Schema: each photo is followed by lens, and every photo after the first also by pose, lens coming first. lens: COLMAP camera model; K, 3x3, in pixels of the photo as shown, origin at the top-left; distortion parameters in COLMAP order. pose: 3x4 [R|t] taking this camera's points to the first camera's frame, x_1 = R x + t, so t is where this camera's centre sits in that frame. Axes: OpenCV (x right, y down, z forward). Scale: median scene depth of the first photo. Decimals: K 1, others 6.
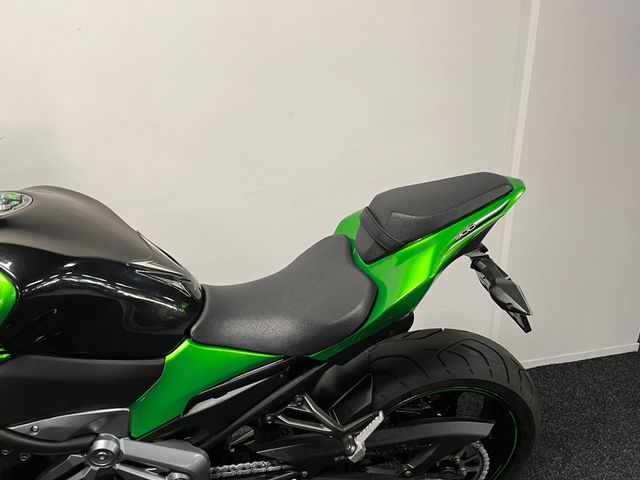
lens RADIAL K [[484.6, 0, 325.5], [0, 484.6, 239.3], [0, 0, 1]] dist [0.055402, -0.060387]
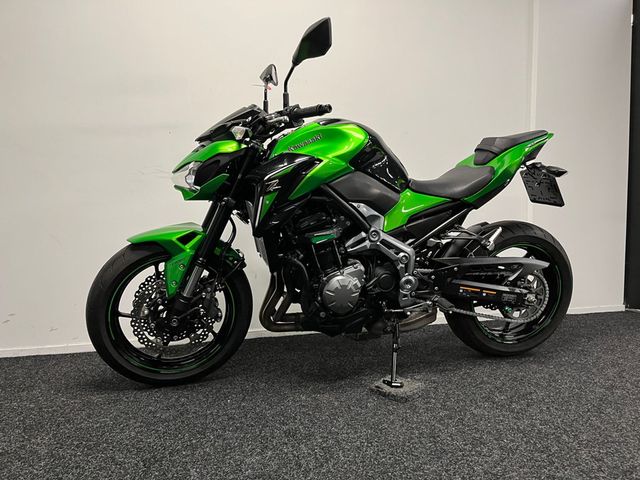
lens RADIAL K [[484.6, 0, 323.4], [0, 484.6, 237.9], [0, 0, 1]] dist [0.055402, -0.060387]
pose [[0.999096, 0.008026, 0.041747, -0.710532], [0.003801, 0.961222, -0.275751, 0.959005], [-0.042341, 0.275660, 0.960322, -0.921394]]
